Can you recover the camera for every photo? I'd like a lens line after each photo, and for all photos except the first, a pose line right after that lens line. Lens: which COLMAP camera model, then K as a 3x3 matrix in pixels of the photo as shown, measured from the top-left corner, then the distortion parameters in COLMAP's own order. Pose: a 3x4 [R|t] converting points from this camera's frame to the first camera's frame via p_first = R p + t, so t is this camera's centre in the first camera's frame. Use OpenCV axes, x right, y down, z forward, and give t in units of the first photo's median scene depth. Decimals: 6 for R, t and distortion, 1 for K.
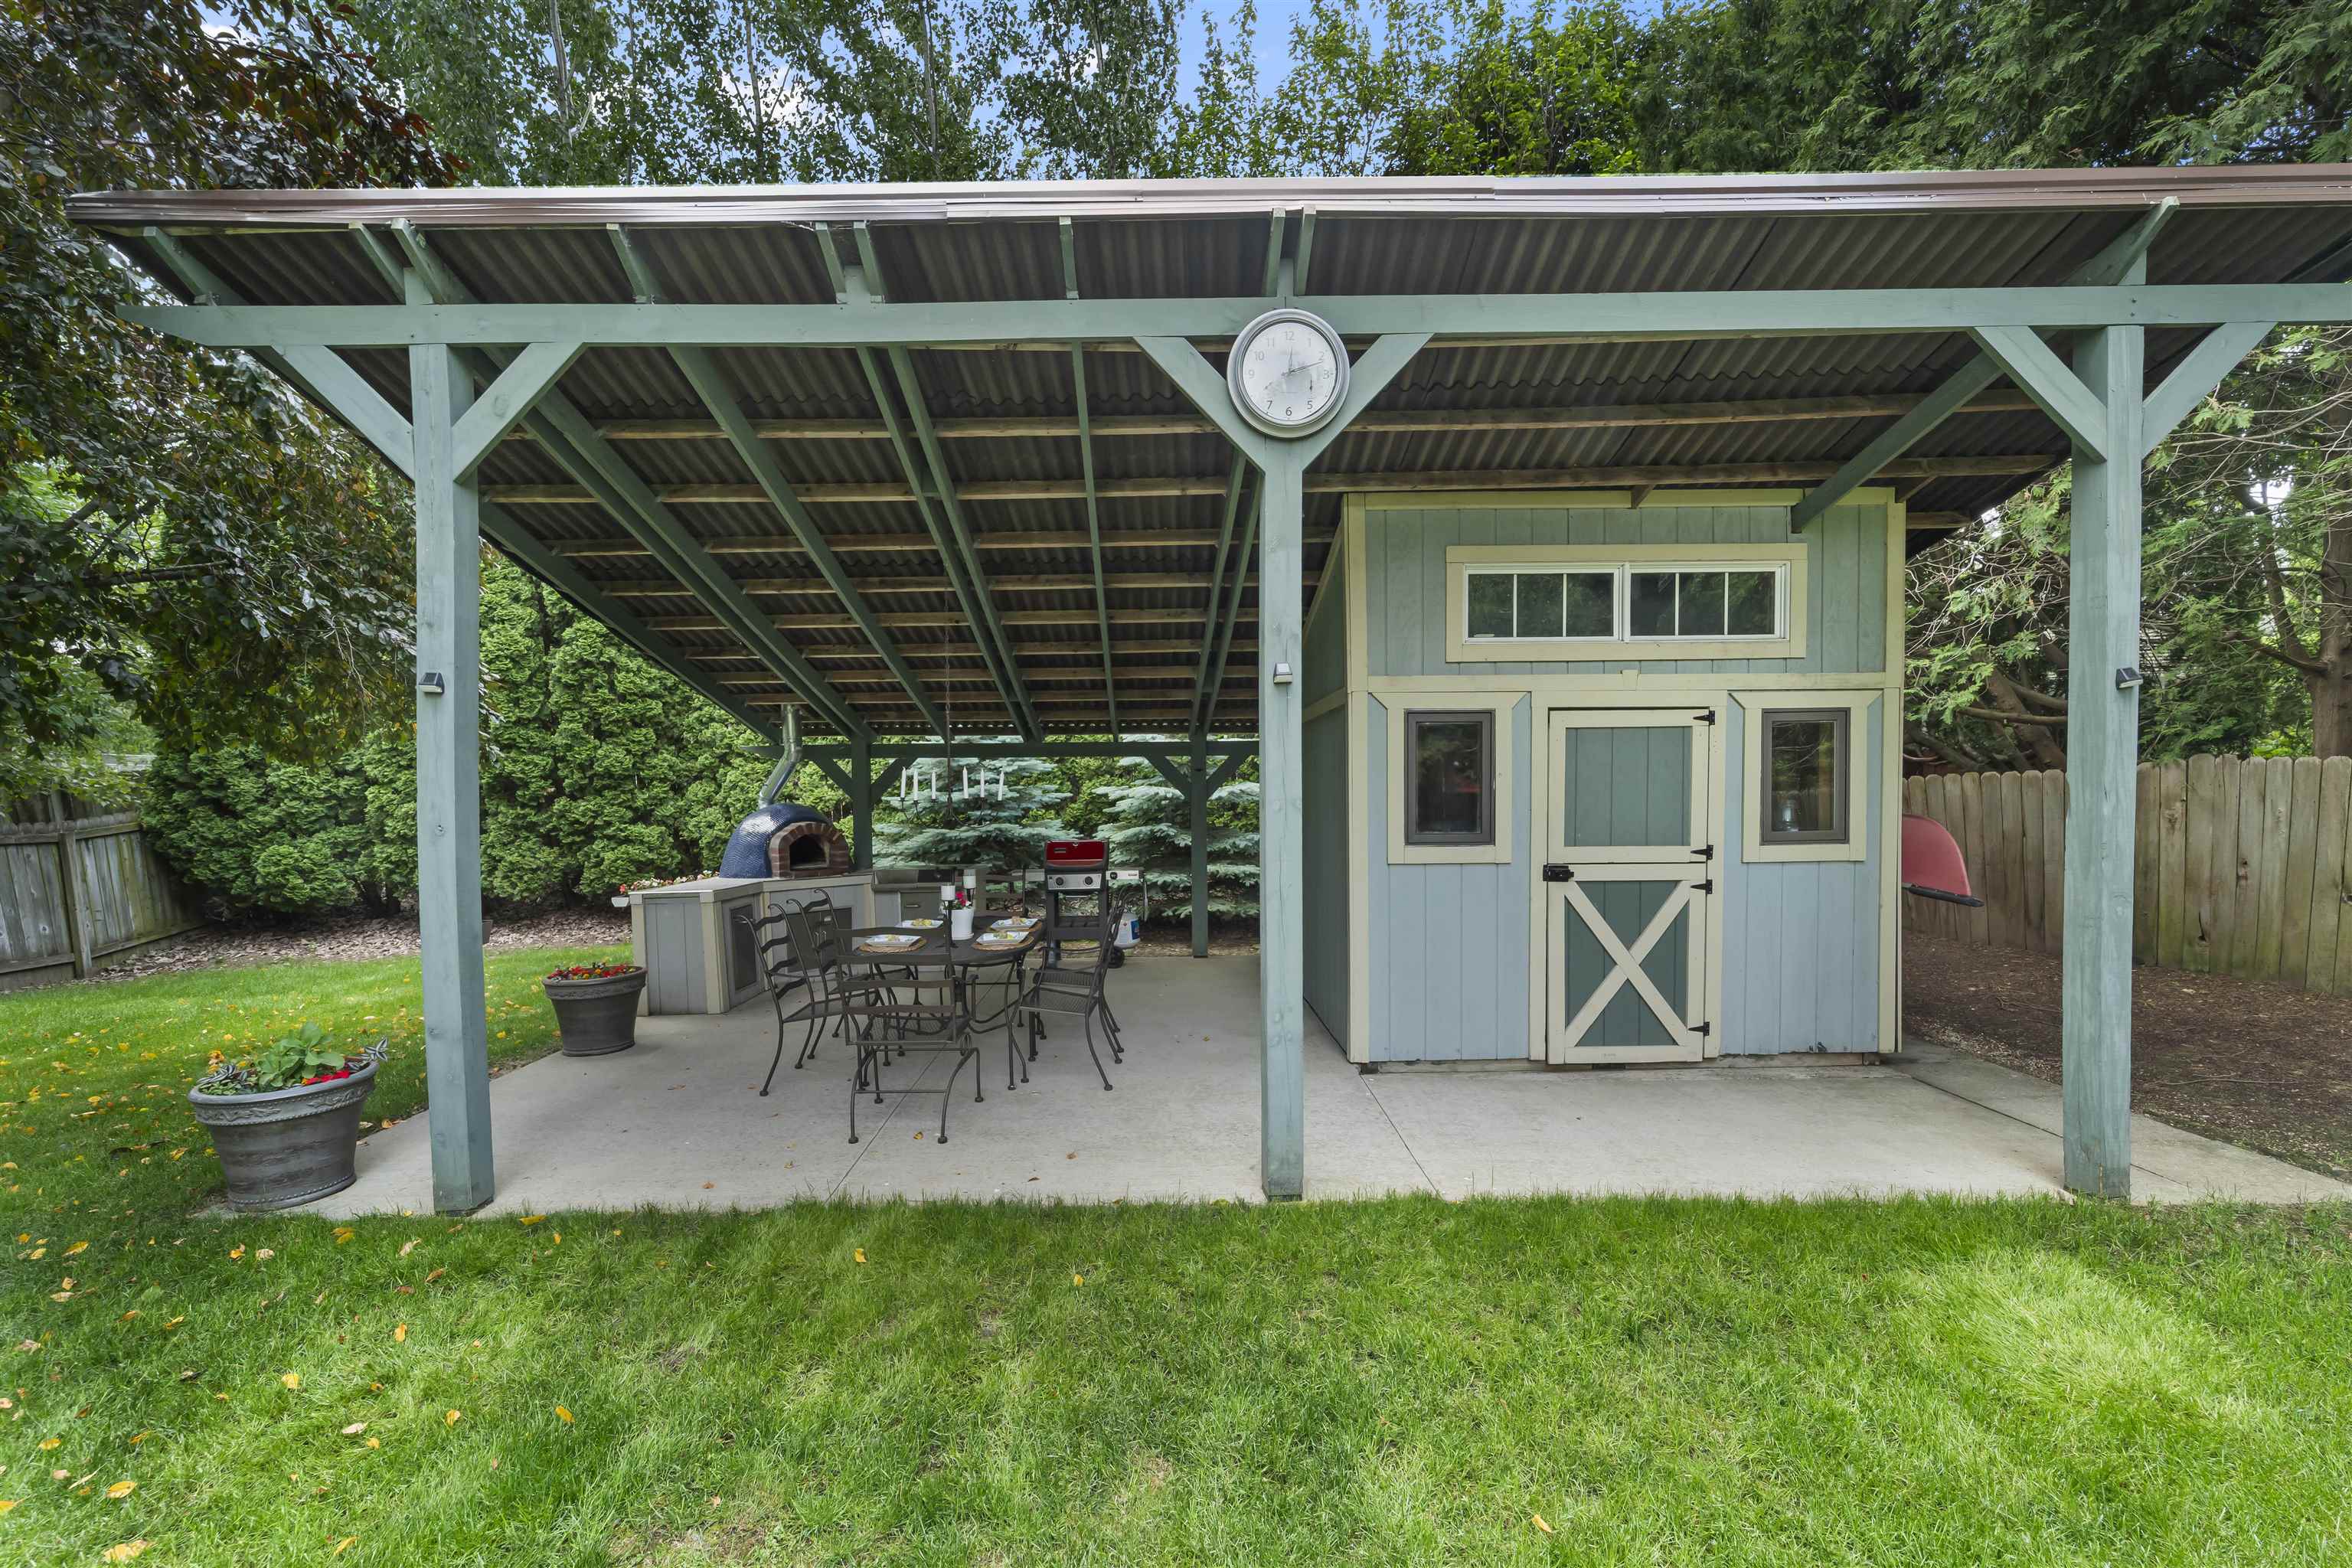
lens RADIAL K [[962.3, 0, 1170.5], [0, 962.3, 824.1], [0, 0, 1]] dist [0.000926, -0.000075]
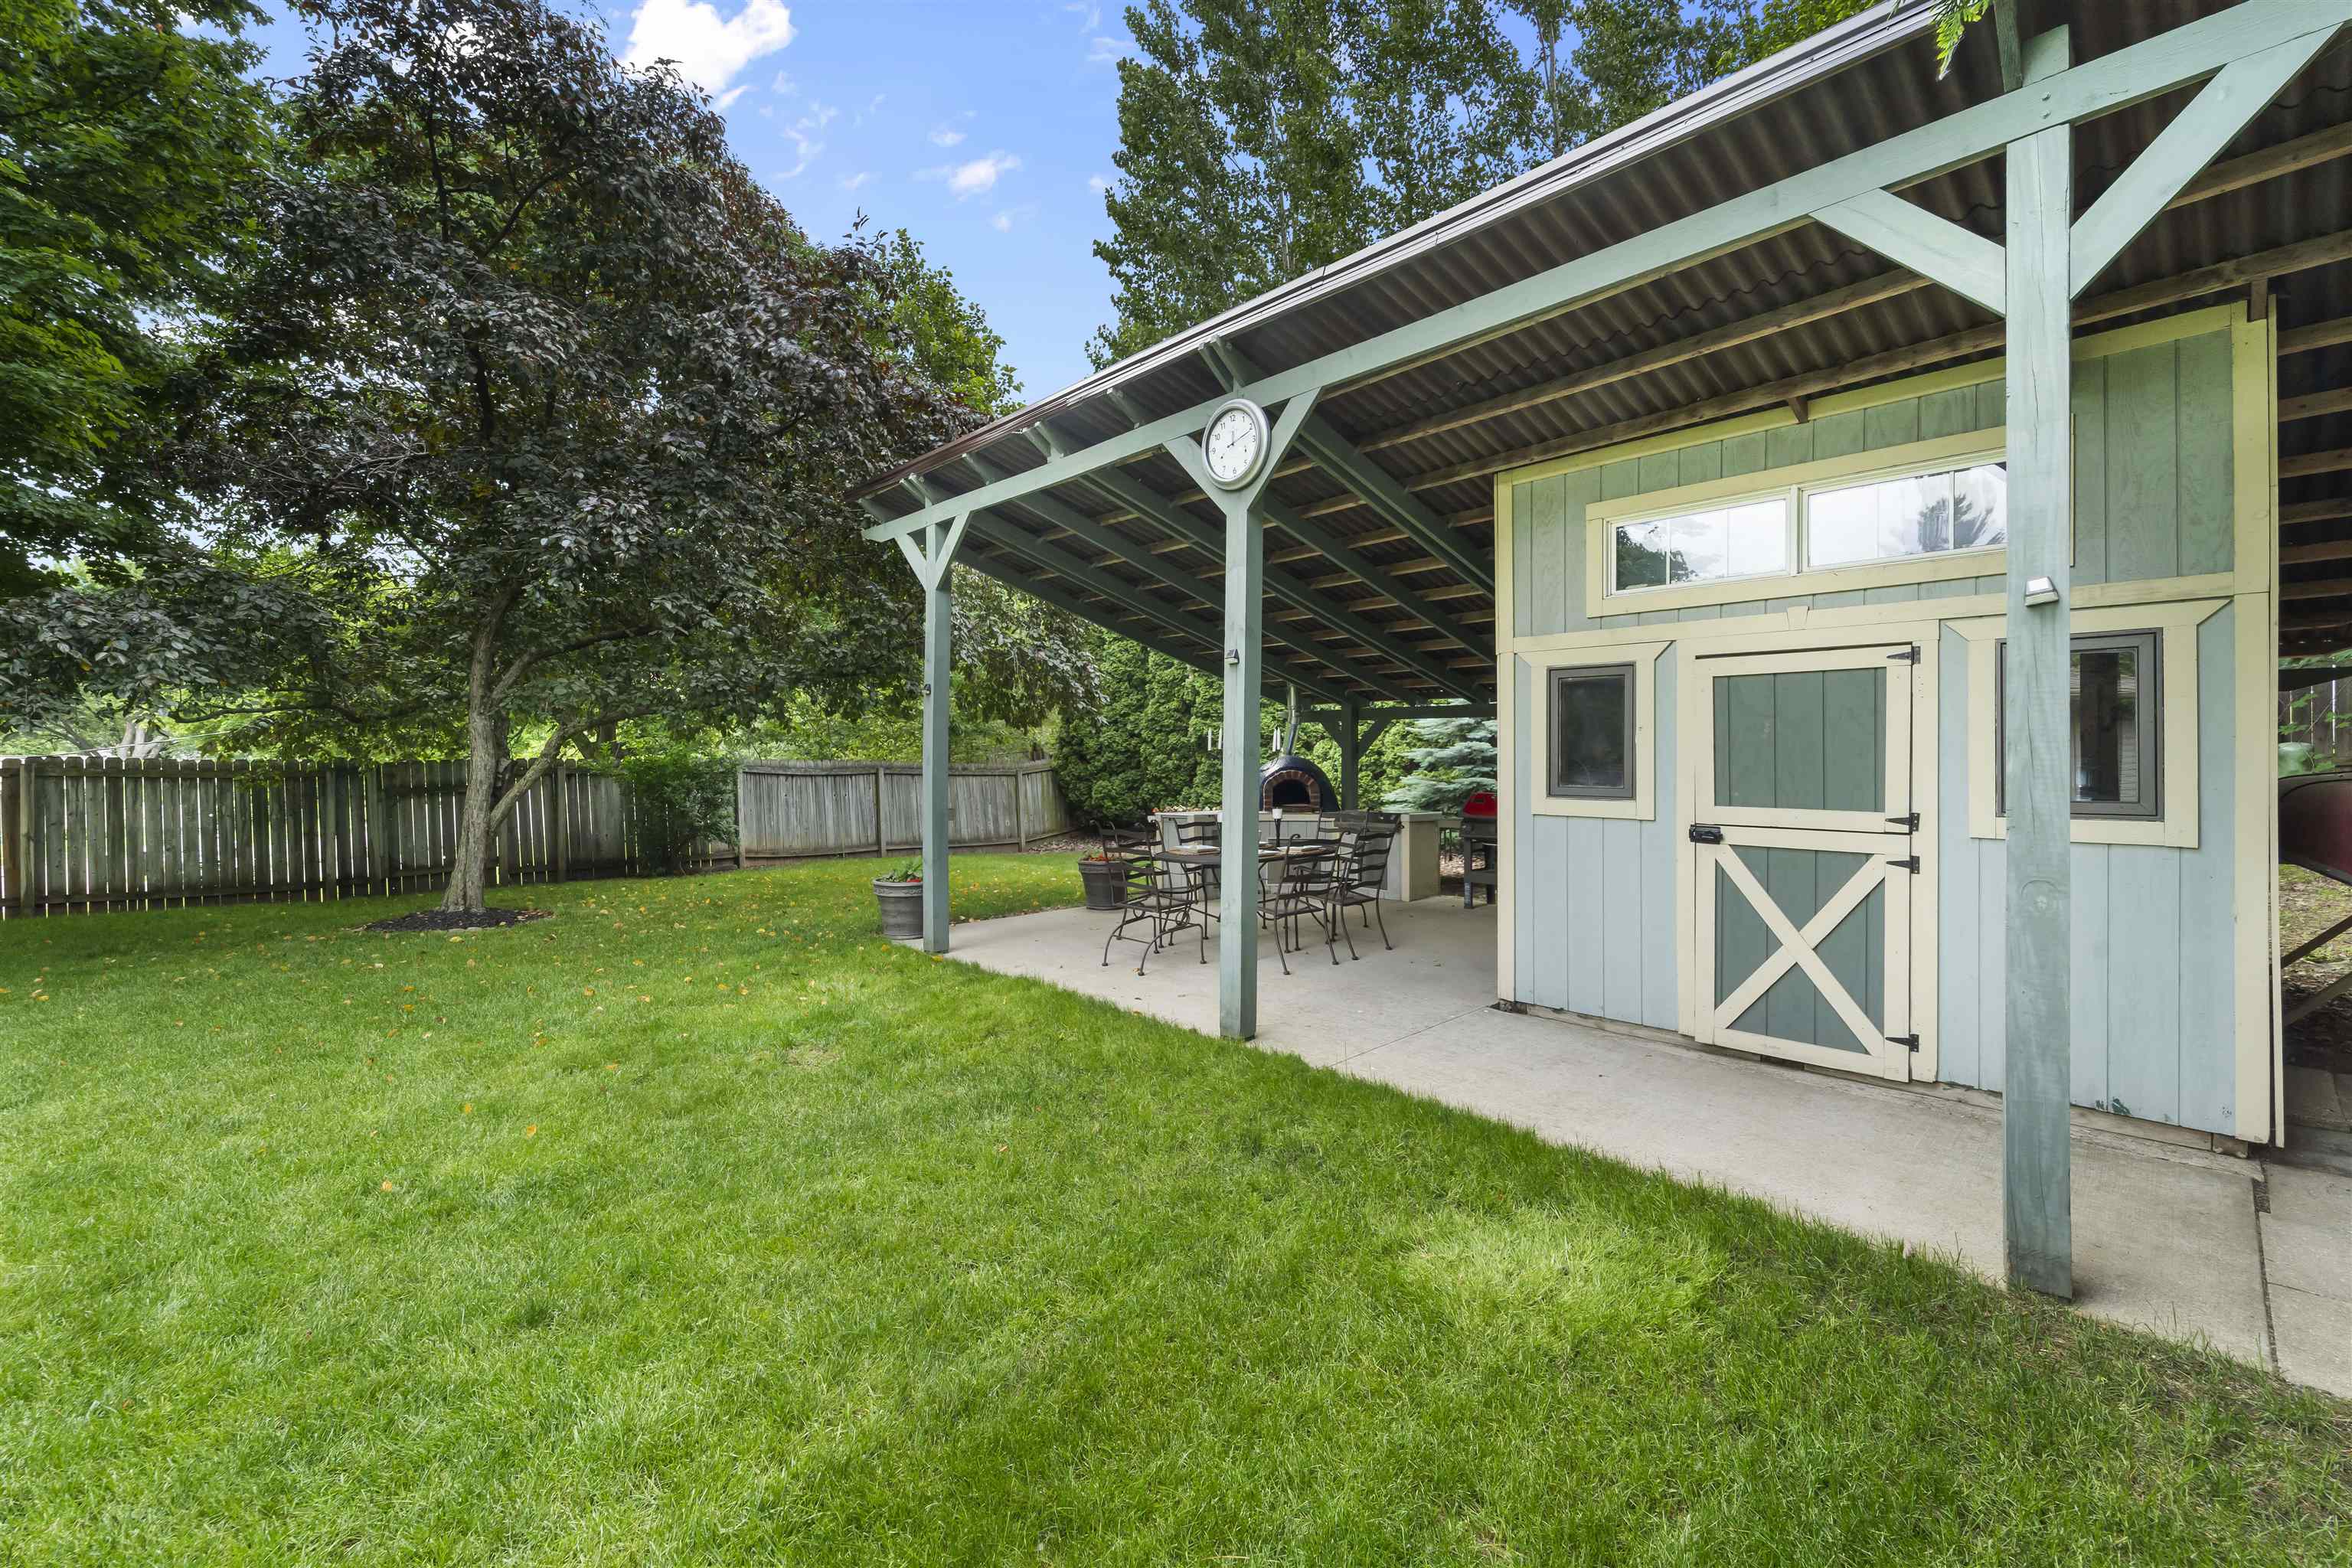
lens RADIAL K [[965.2, 0, 1174.3], [0, 965.2, 759.6], [0, 0, 1]] dist [-0.000505, -0.000134]
pose [[0.678353, 0.013090, -0.734619, 0.731260], [-0.033350, 0.999359, -0.012989, 0.008475], [0.733979, 0.033311, 0.678355, -0.003224]]
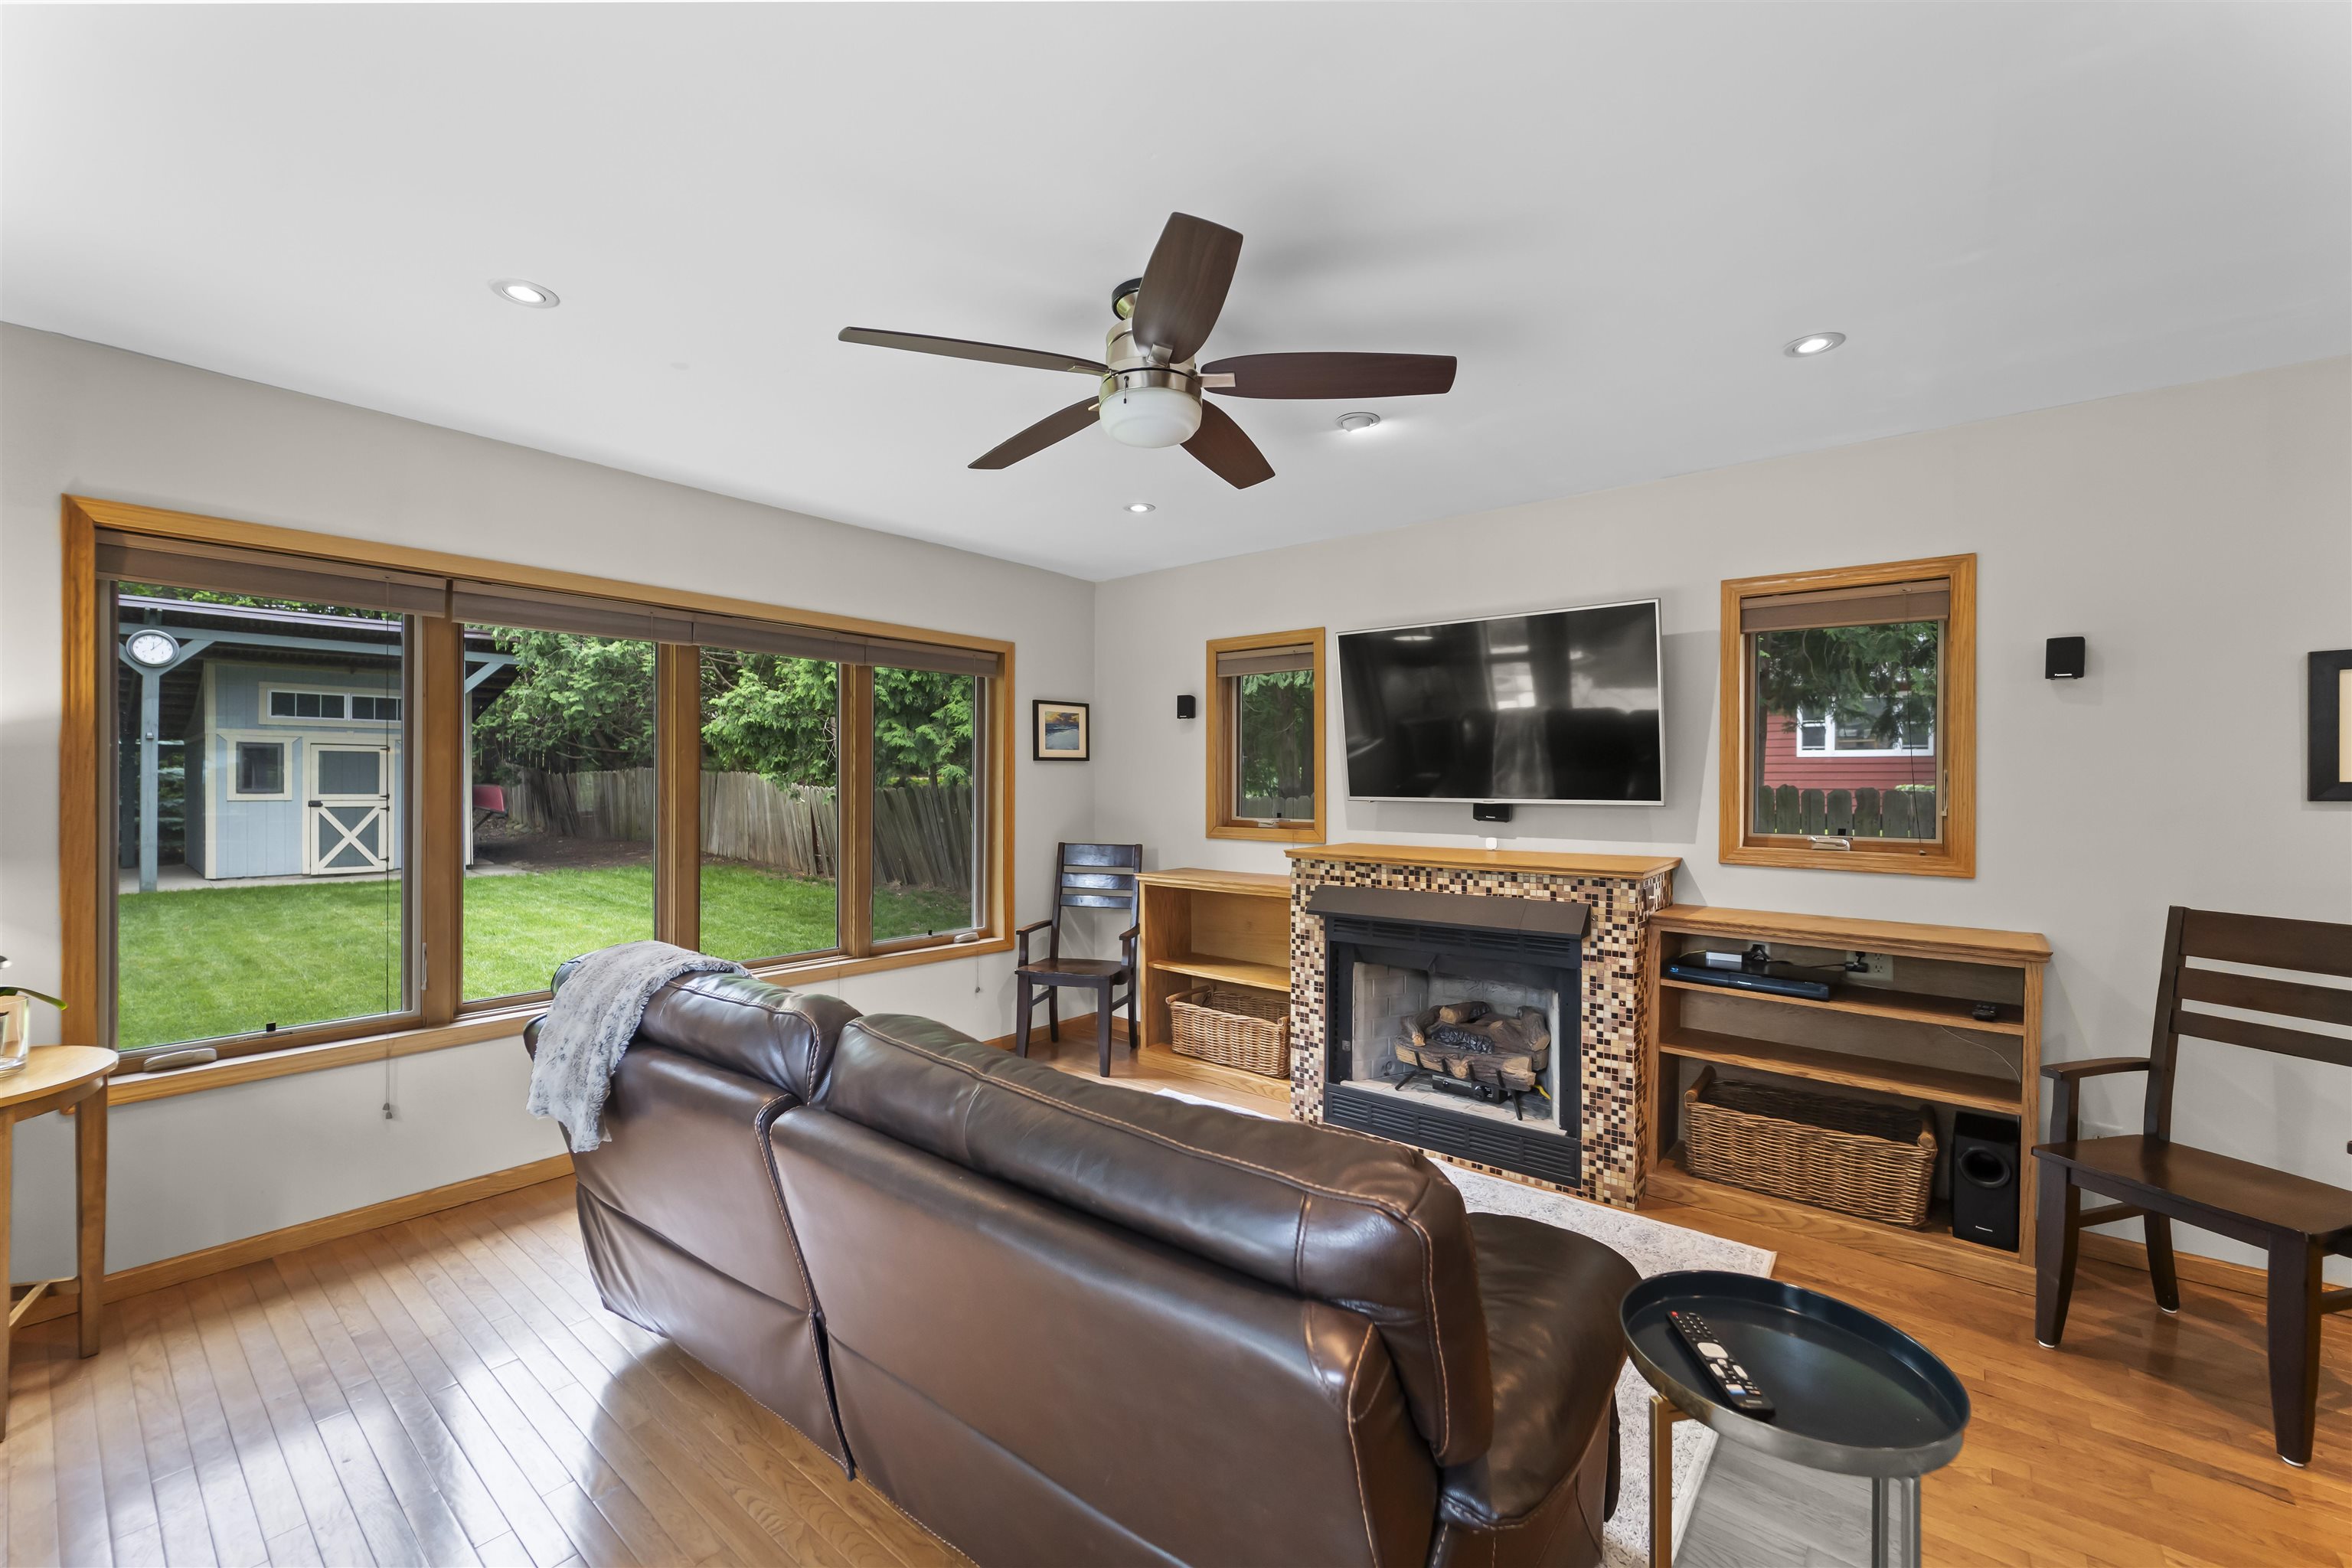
lens RADIAL K [[944.8, 0, 1176.0], [0, 944.8, 784.0], [0, 0, 1]] dist [0.000240, 0.000459]
pose [[0.665158, 0.011400, 0.746616, 0.024917], [0.014278, 0.999506, -0.027982, 0.103231], [-0.746566, 0.029272, 0.664667, -2.579915]]
